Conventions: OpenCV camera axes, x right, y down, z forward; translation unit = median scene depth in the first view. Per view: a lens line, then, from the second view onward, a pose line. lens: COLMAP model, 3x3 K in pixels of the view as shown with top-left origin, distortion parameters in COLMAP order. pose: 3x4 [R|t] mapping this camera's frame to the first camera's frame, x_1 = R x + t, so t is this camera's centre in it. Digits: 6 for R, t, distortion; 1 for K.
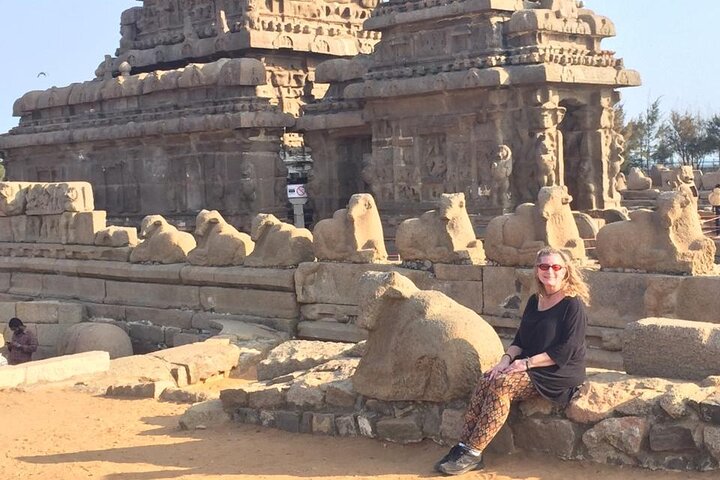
lens RADIAL K [[1156.6, 0, 361.9], [0, 1156.6, 152.7], [0, 0, 1]] dist [-0.006658, 0.028004]
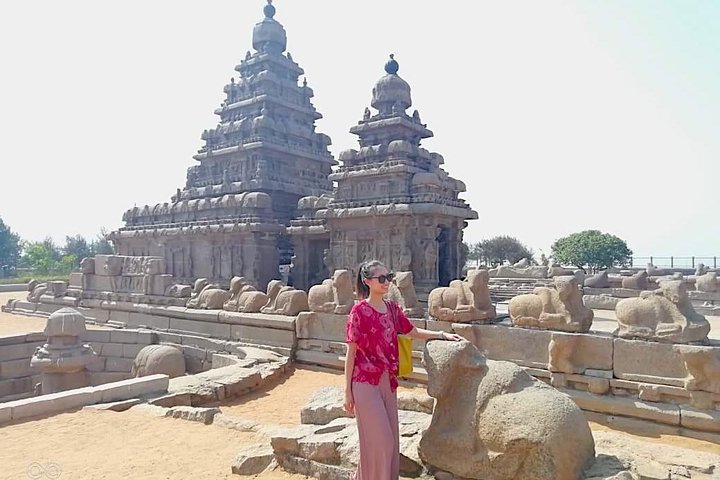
lens RADIAL K [[541.9, 0, 371.3], [0, 541.9, 240.2], [0, 0, 1]] dist [0.005799, 0.002476]
pose [[0.990471, 0.049706, 0.128440, -0.036950], [-0.045898, 0.998419, -0.032443, 0.011162], [-0.129850, 0.026239, 0.991186, 0.170208]]
